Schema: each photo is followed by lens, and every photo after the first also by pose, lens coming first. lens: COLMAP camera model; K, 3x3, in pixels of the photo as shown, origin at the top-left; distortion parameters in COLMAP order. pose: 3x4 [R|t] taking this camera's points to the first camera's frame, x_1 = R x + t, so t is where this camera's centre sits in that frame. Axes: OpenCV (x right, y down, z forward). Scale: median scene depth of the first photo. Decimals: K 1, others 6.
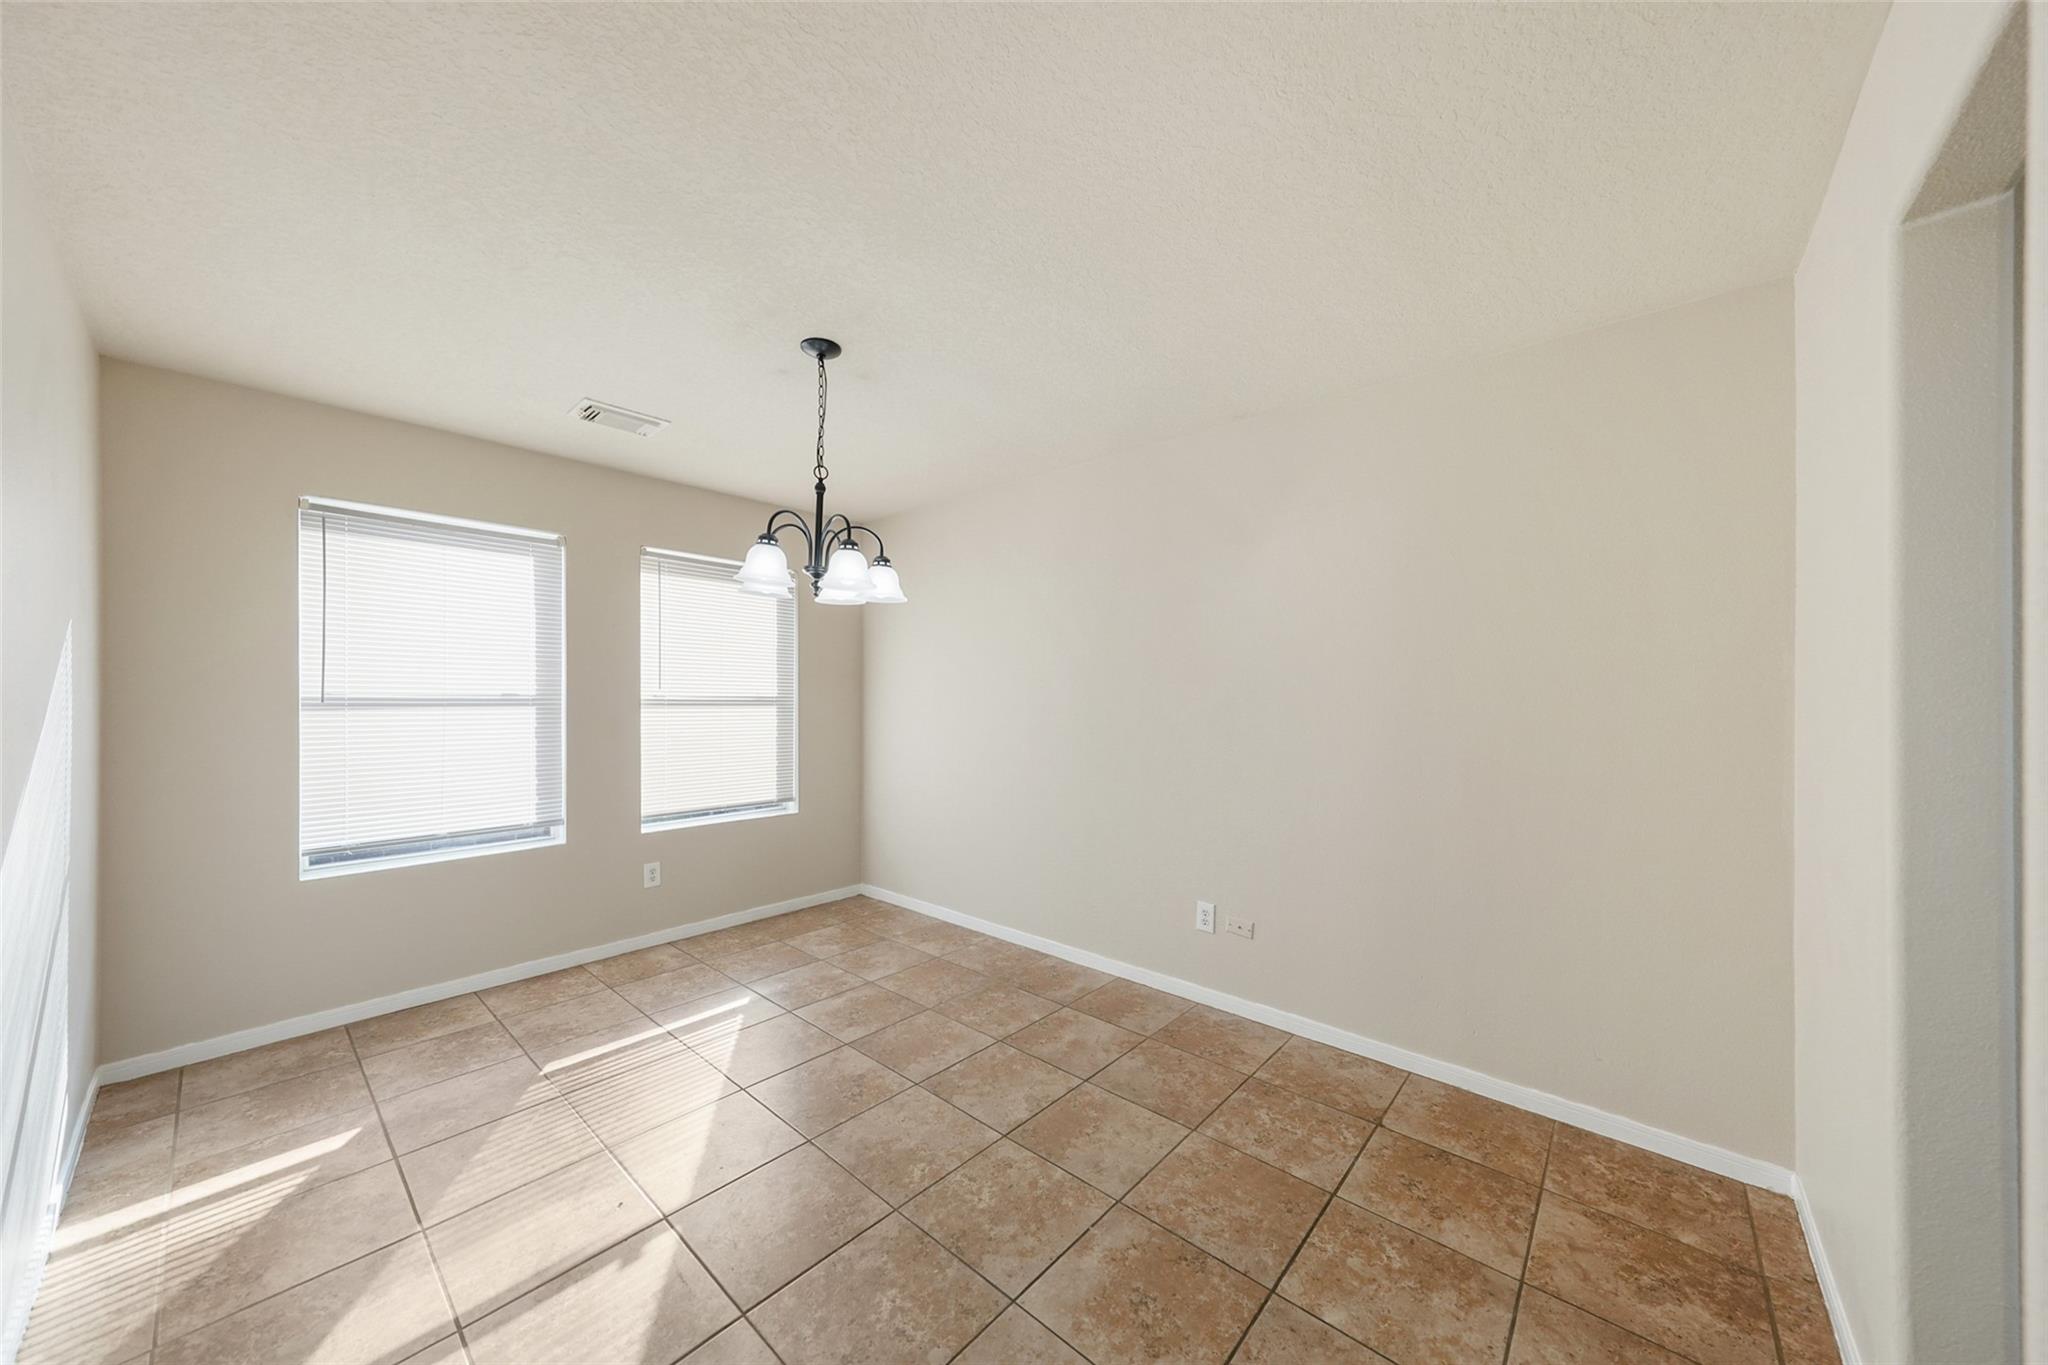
lens RADIAL K [[710.0, 0, 1031.4], [0, 710.0, 691.0], [0, 0, 1]] dist [-0.003776, 0.000956]
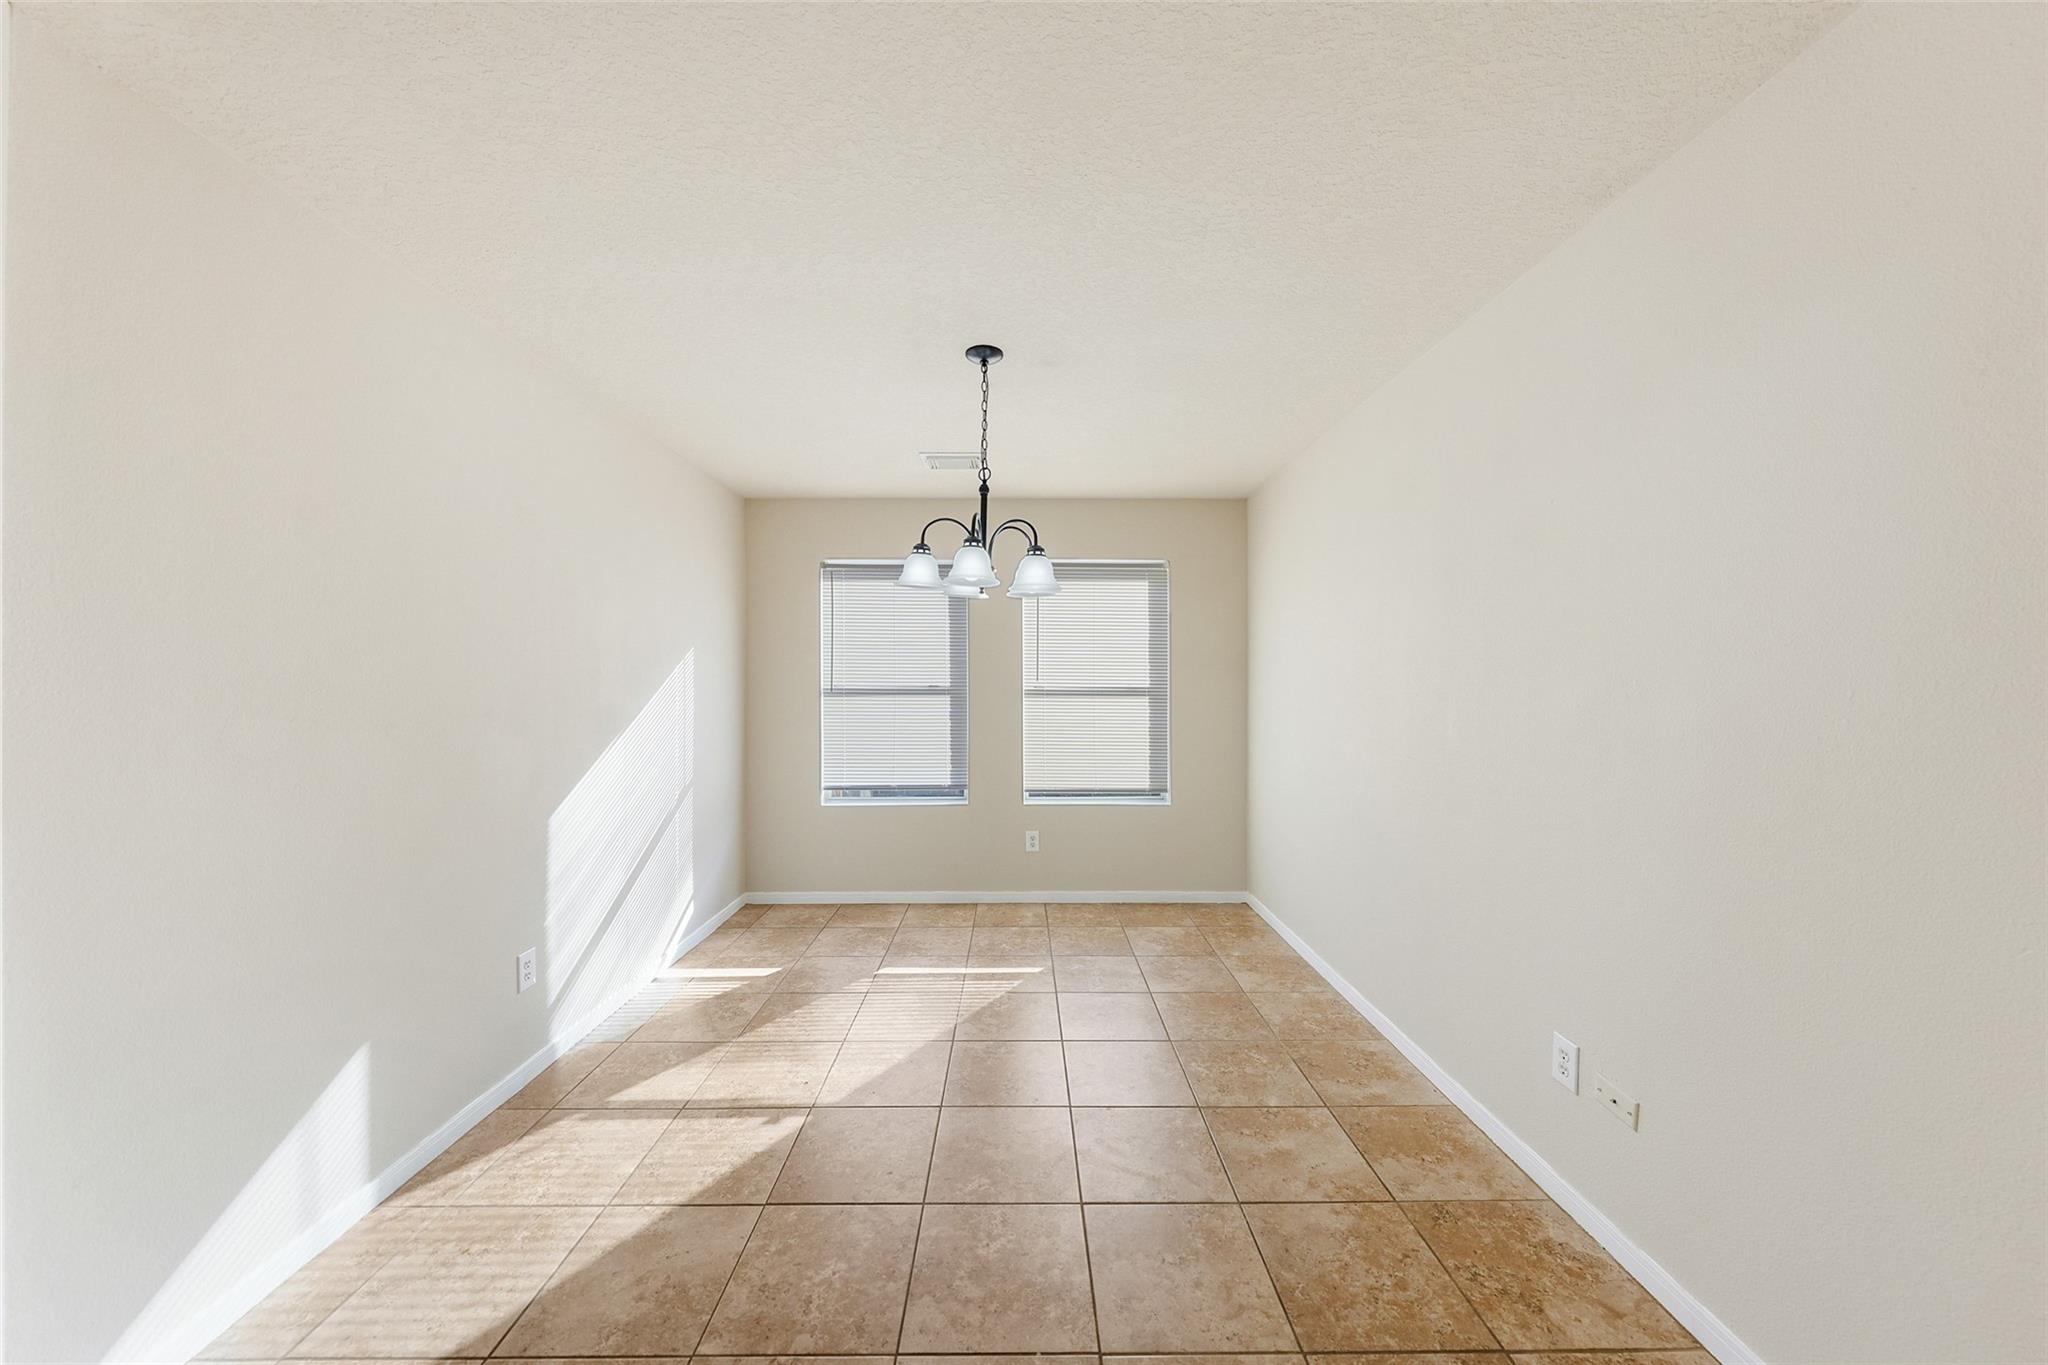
lens RADIAL K [[710.0, 0, 1014.9], [0, 710.0, 680.4], [0, 0, 1]] dist [-0.003776, 0.000956]
pose [[0.658772, -0.003862, -0.752333, 0.458245], [0.004827, 0.999988, -0.000907, -0.003687], [0.752327, -0.003034, 0.658782, 0.309212]]
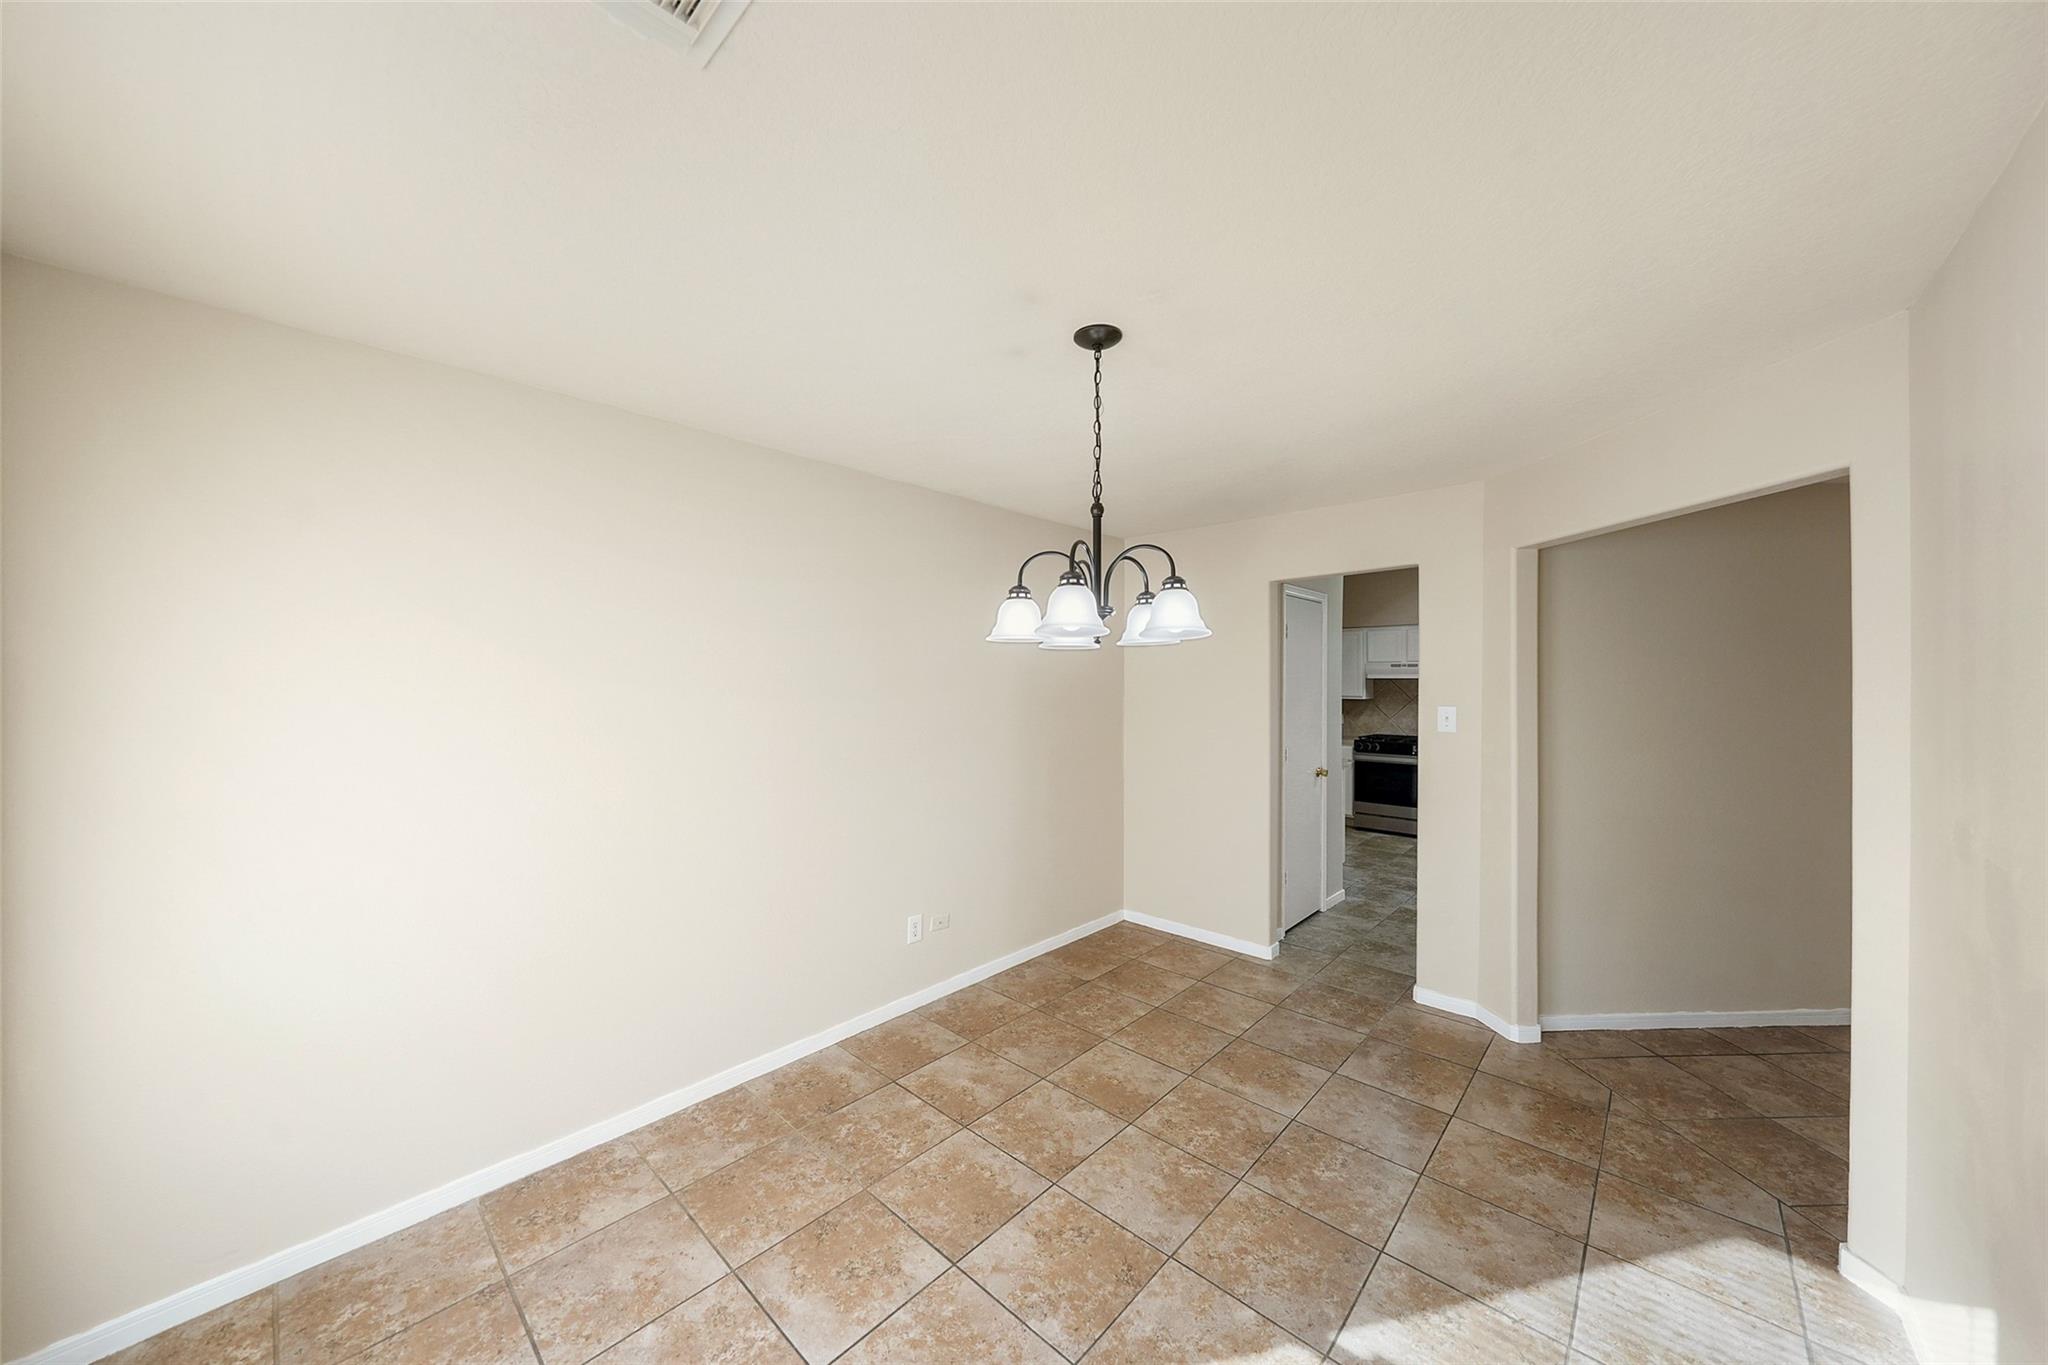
lens RADIAL K [[710.0, 0, 1023.7], [0, 710.0, 680.0], [0, 0, 1]] dist [-0.003776, 0.000956]
pose [[0.025645, -0.012426, 0.999594, -0.986627], [-0.006129, 0.999902, 0.012587, -0.094594], [-0.999652, -0.006449, 0.025566, 0.947316]]
